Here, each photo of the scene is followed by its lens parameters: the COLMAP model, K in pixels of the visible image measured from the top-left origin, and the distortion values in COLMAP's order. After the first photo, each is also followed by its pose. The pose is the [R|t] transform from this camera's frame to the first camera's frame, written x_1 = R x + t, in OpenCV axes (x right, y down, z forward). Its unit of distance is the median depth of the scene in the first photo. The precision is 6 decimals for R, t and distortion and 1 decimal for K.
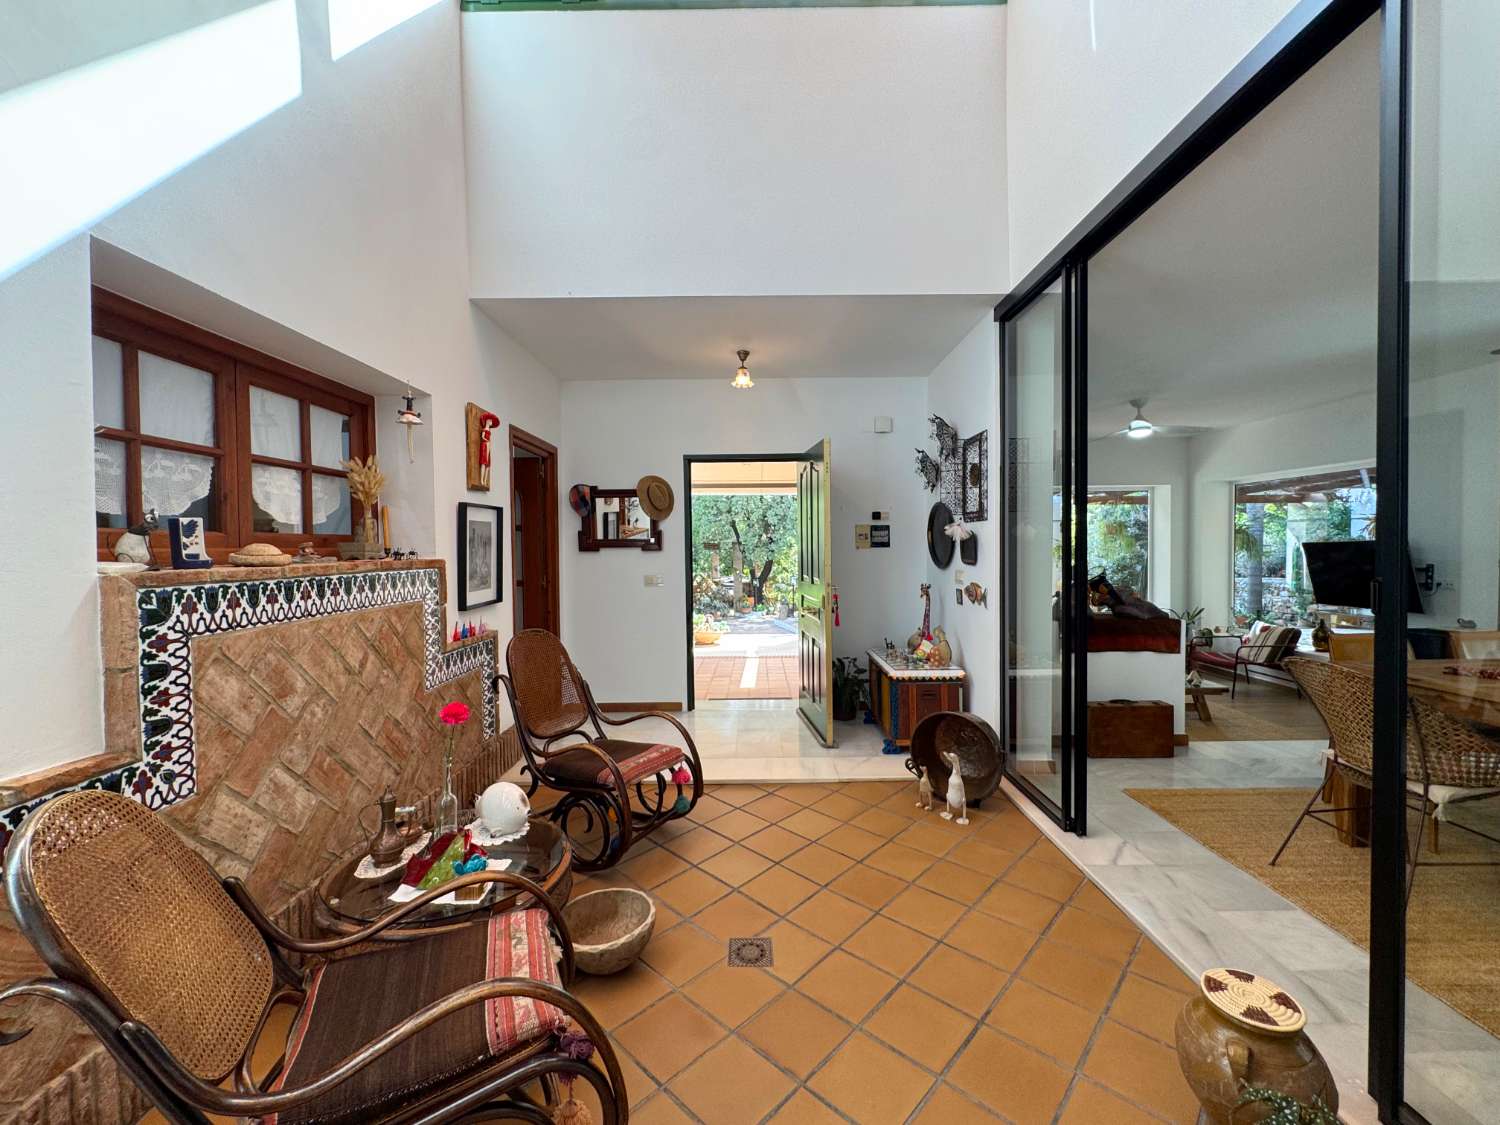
lens RADIAL K [[600.1, 0, 749.9], [0, 600.1, 555.0], [0, 0, 1]] dist [-0.003922, -0.000481]
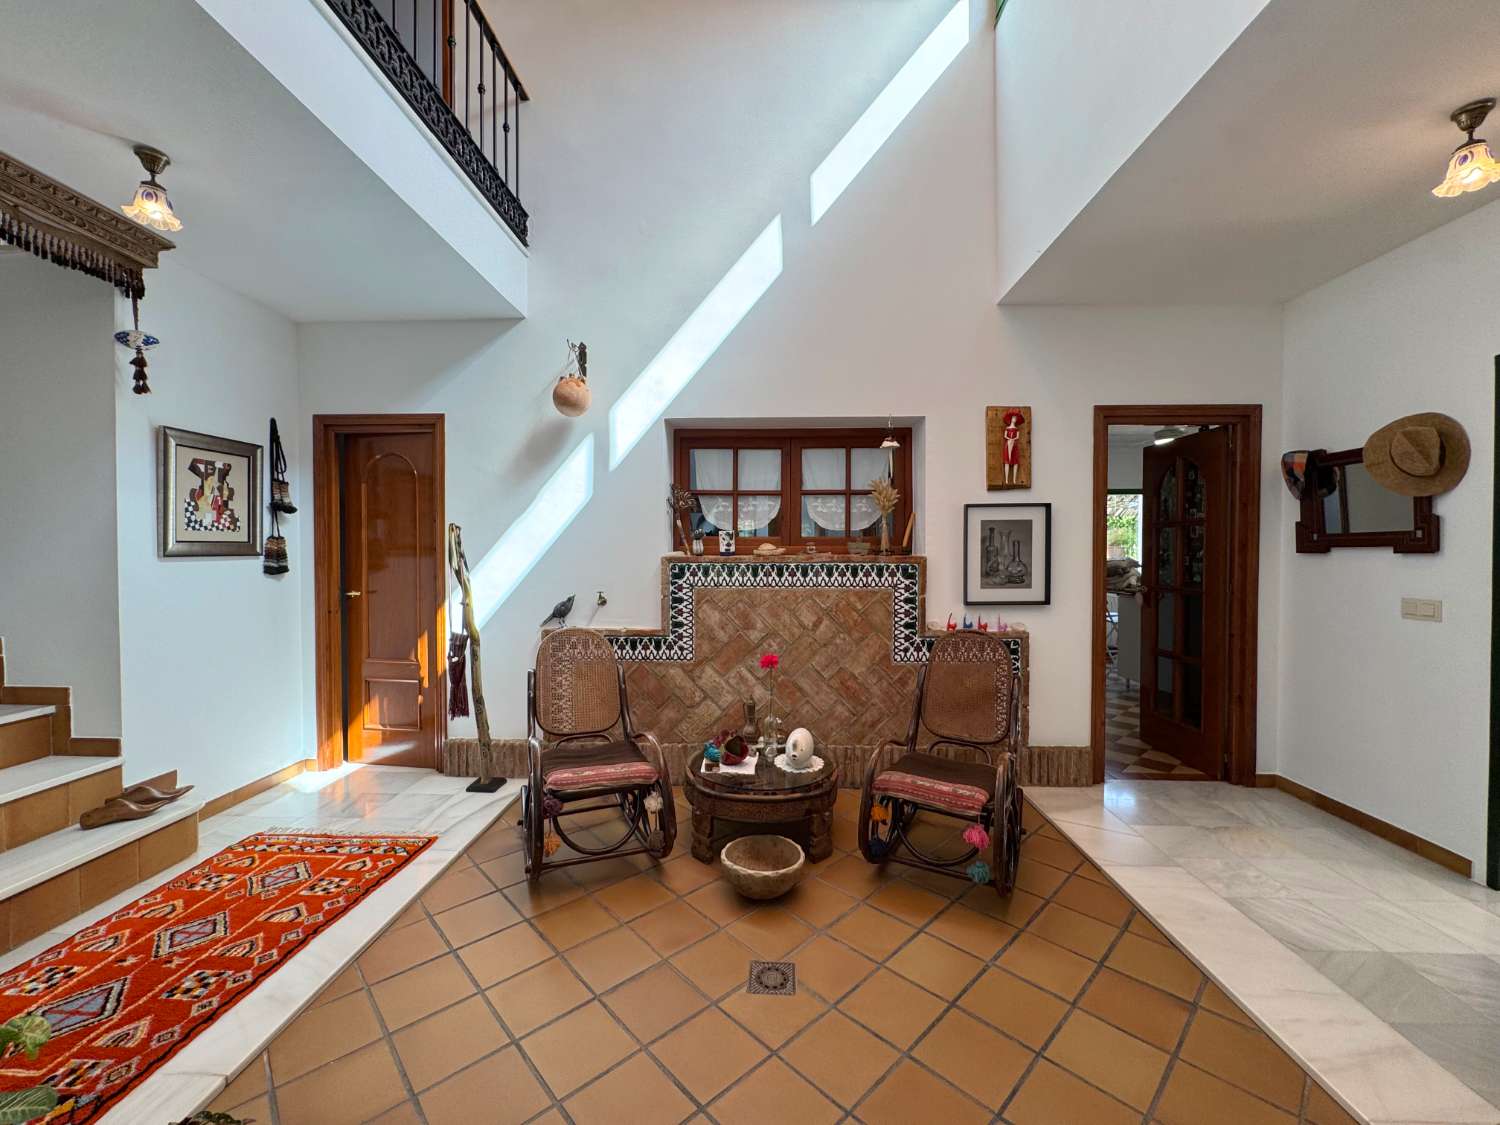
lens RADIAL K [[600.1, 0, 750.6], [0, 600.1, 559.9], [0, 0, 1]] dist [-0.003922, -0.000481]
pose [[-0.041769, 0.025245, -0.998808, 0.924959], [-0.014215, 0.999565, 0.025859, -0.015081], [0.999026, 0.015278, -0.041392, 0.996384]]
